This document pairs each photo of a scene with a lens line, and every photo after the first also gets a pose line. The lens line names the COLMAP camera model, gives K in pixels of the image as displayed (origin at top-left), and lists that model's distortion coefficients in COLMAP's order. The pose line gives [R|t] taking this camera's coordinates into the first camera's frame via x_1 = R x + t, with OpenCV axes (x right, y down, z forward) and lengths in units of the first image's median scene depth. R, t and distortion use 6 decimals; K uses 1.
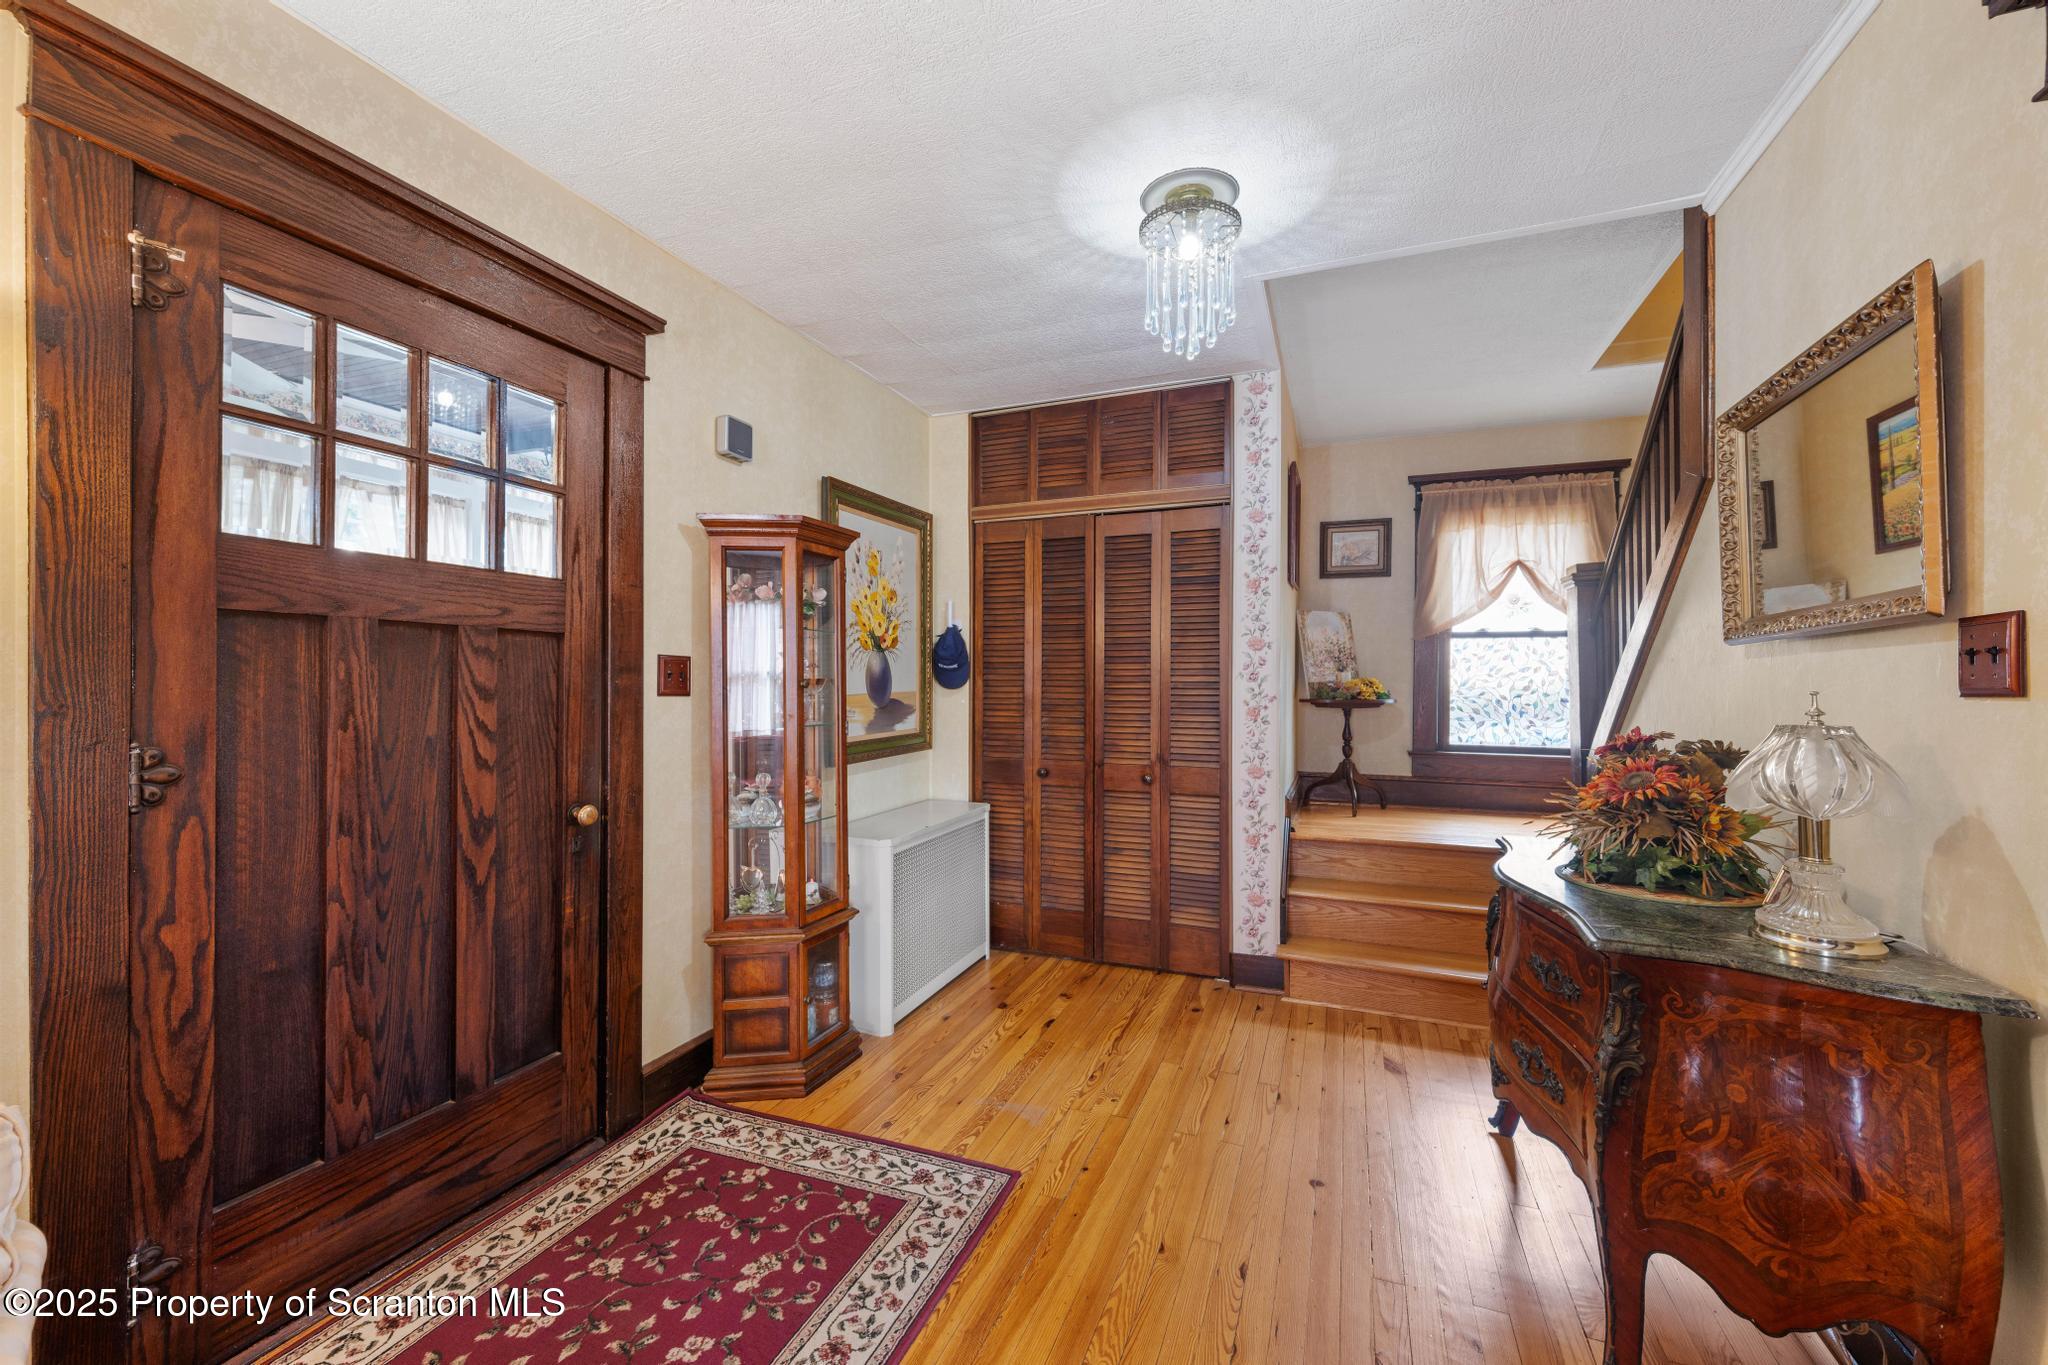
lens RADIAL K [[794.4, 0, 1029.9], [0, 794.4, 680.4], [0, 0, 1]] dist [-0.001948, -0.000750]
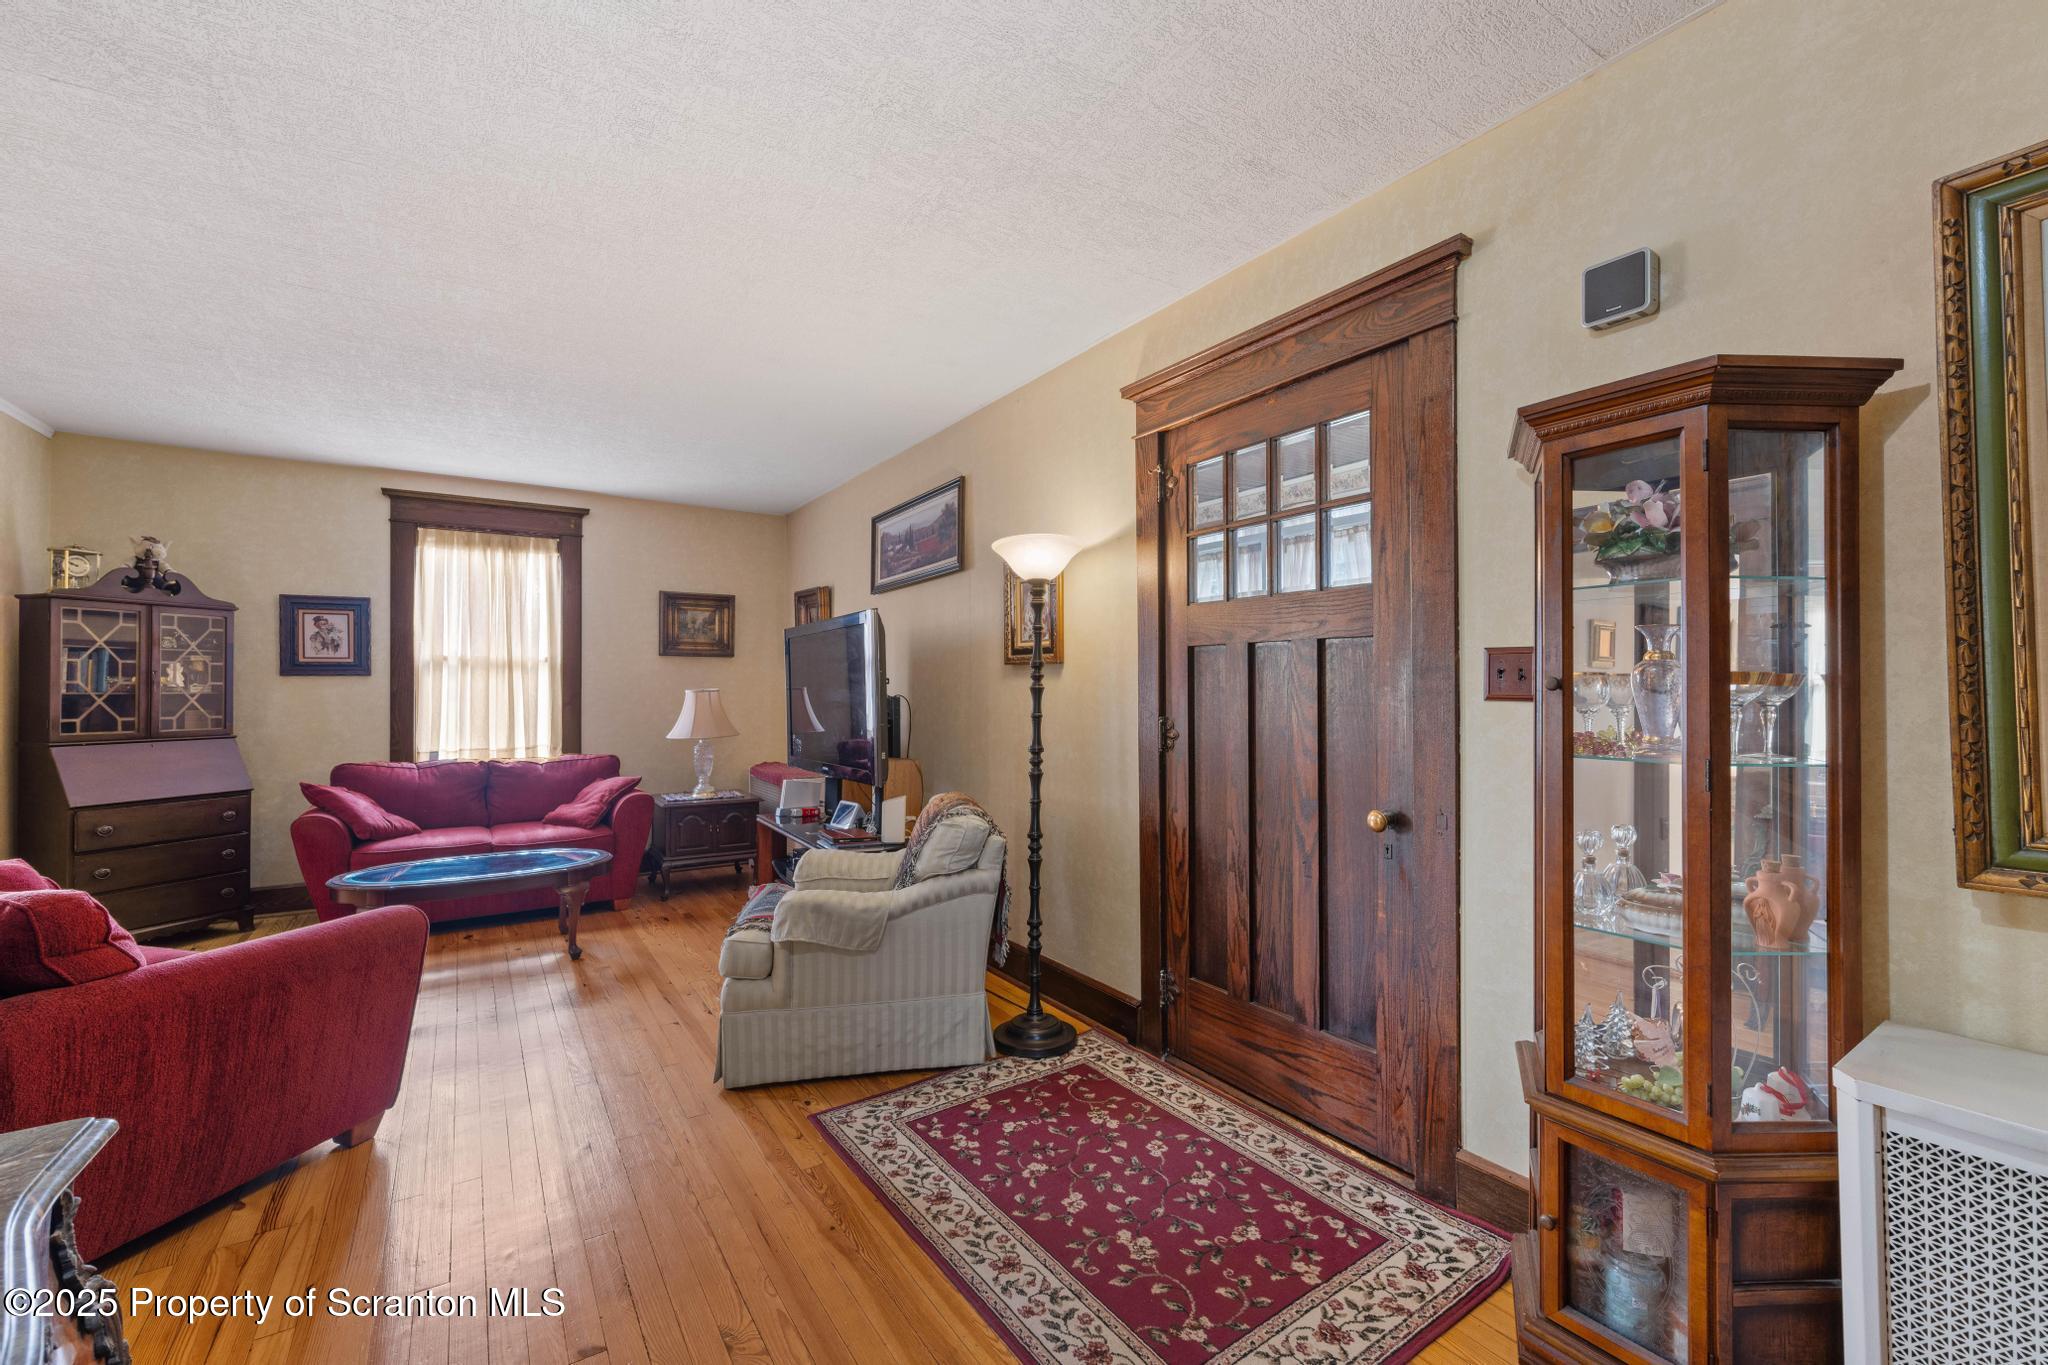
lens RADIAL K [[835.1, 0, 1019.6], [0, 835.1, 683.2], [0, 0, 1]] dist [-0.001960, 0.000572]
pose [[-0.561626, -0.008118, -0.827352, 0.591971], [0.007479, 0.999861, -0.014887, 0.013779], [0.827358, -0.014549, -0.561487, 1.336238]]
